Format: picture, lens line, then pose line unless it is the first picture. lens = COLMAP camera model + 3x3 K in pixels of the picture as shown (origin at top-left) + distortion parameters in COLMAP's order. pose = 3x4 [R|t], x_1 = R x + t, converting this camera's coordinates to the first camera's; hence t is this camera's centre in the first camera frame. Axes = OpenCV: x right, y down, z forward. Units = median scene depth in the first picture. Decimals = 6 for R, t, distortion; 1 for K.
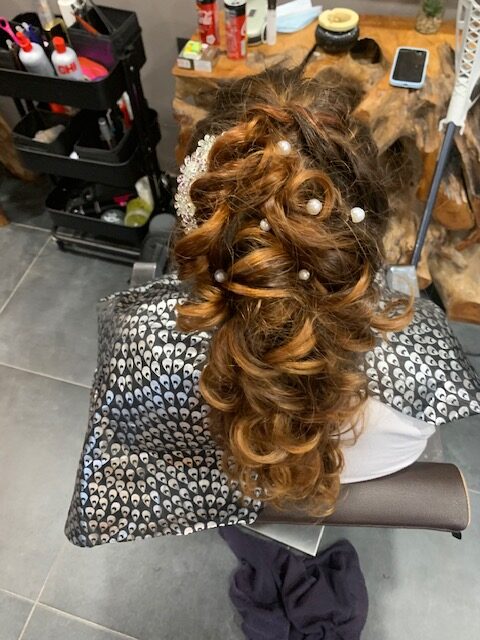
lens RADIAL K [[500.2, 0, 240.0], [0, 500.2, 320.0], [0, 0, 1]] dist [0.017534, -0.004594]
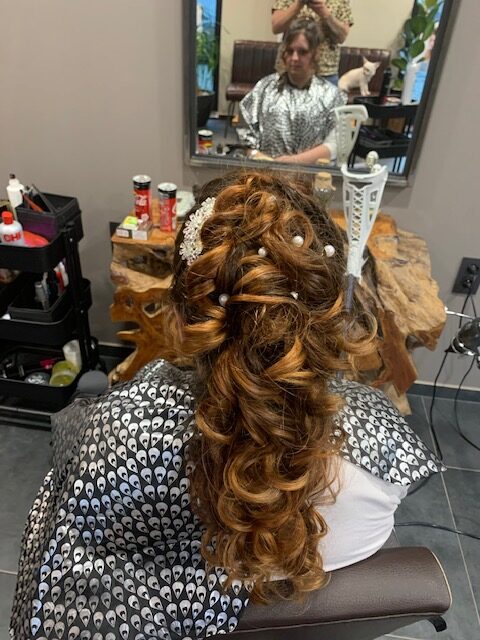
lens RADIAL K [[500.2, 0, 240.0], [0, 500.2, 320.0], [0, 0, 1]] dist [0.017534, -0.004594]
pose [[0.982448, -0.015542, 0.185890, -0.126333], [0.083284, 0.928233, -0.362558, 0.222102], [-0.166914, 0.371676, 0.913234, -0.035062]]
